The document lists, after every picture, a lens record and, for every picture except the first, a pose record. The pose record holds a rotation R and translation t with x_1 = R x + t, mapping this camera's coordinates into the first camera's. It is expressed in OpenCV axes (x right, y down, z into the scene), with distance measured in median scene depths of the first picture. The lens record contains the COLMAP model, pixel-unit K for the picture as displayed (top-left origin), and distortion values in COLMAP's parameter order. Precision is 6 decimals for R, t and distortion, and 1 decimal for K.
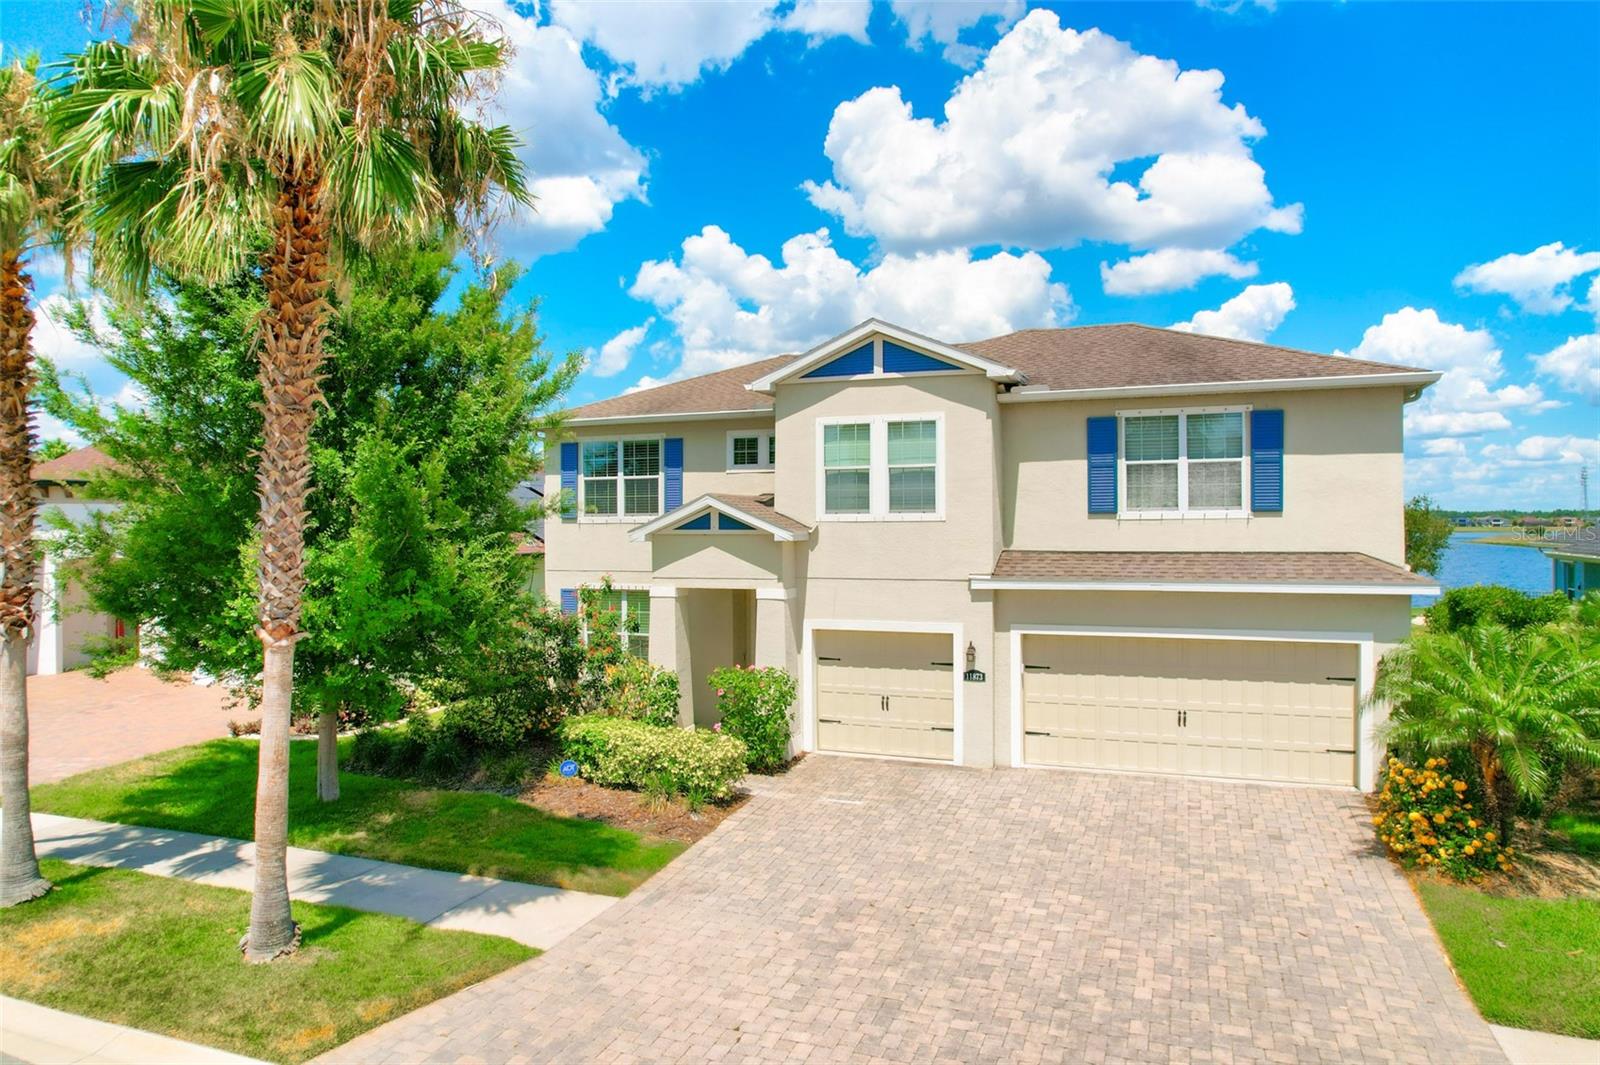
lens RADIAL K [[1044.0, 0, 800.0], [0, 1044.0, 532.5], [0, 0, 1]] dist [-0.084576, 0.076399]
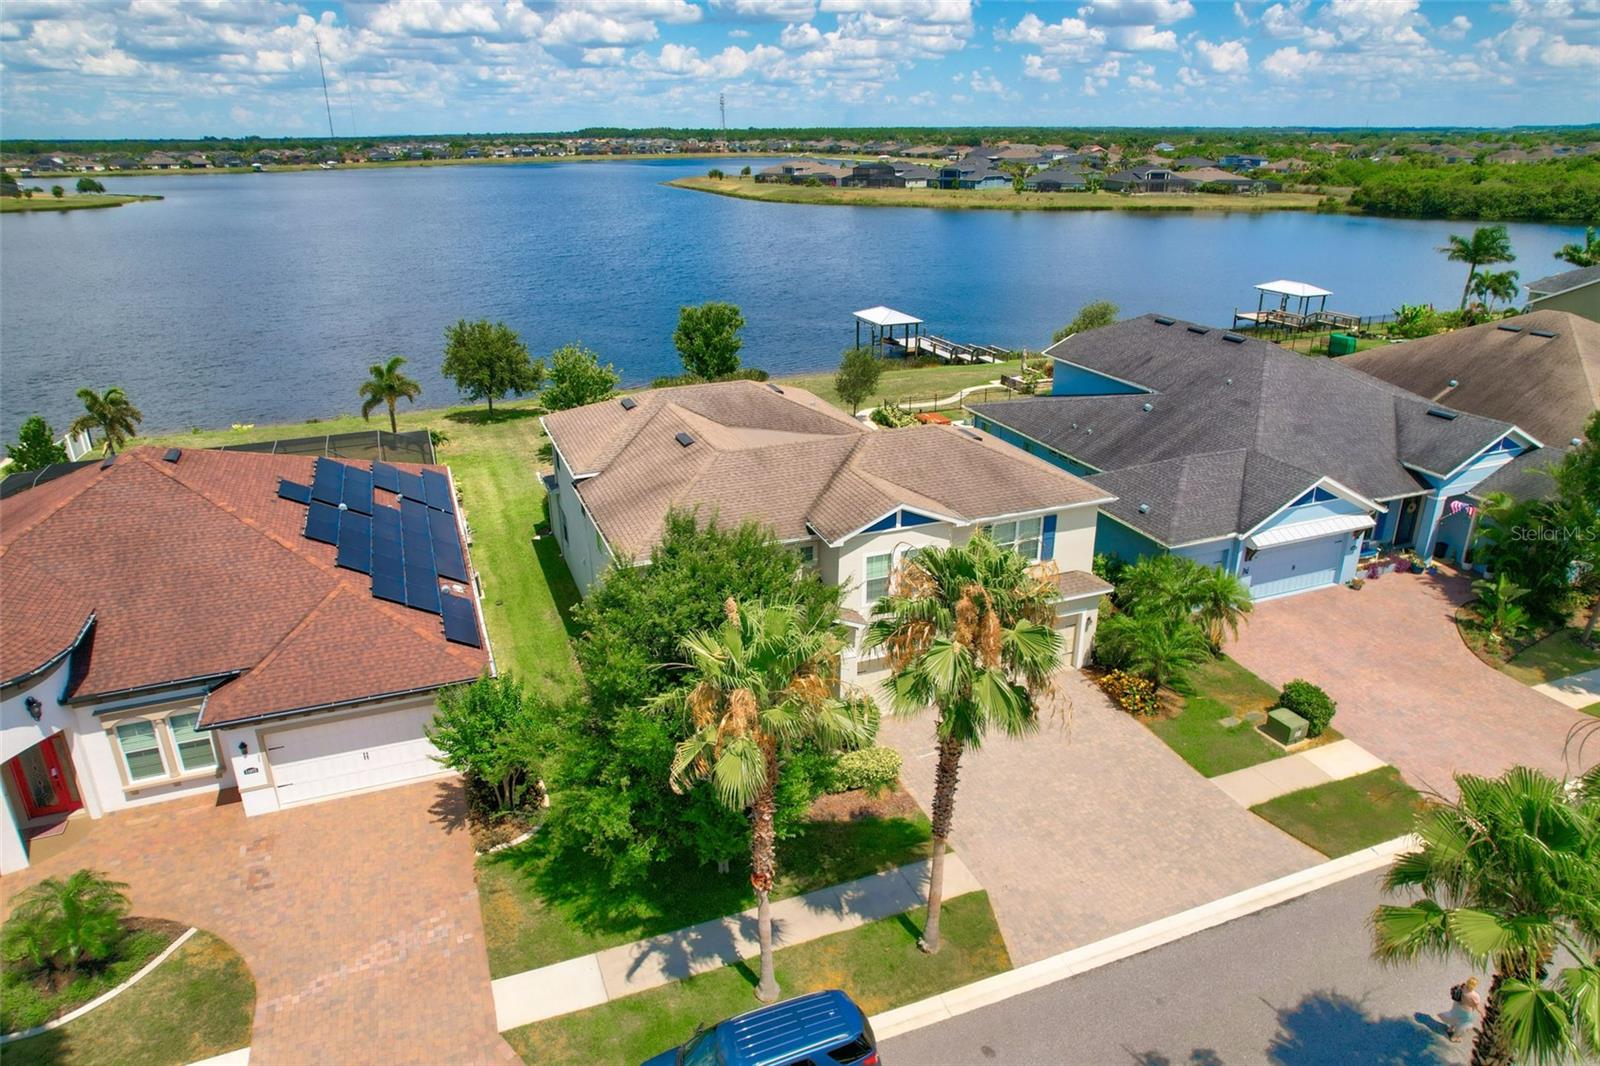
lens RADIAL K [[1032.4, 0, 800.0], [0, 1032.4, 533.0], [0, 0, 1]] dist [-0.088255, 0.087328]
pose [[0.742196, -0.248276, 0.622498, -1.177835], [0.010962, 0.933221, 0.359135, -0.797366], [-0.670093, -0.259725, 0.695355, -0.119172]]
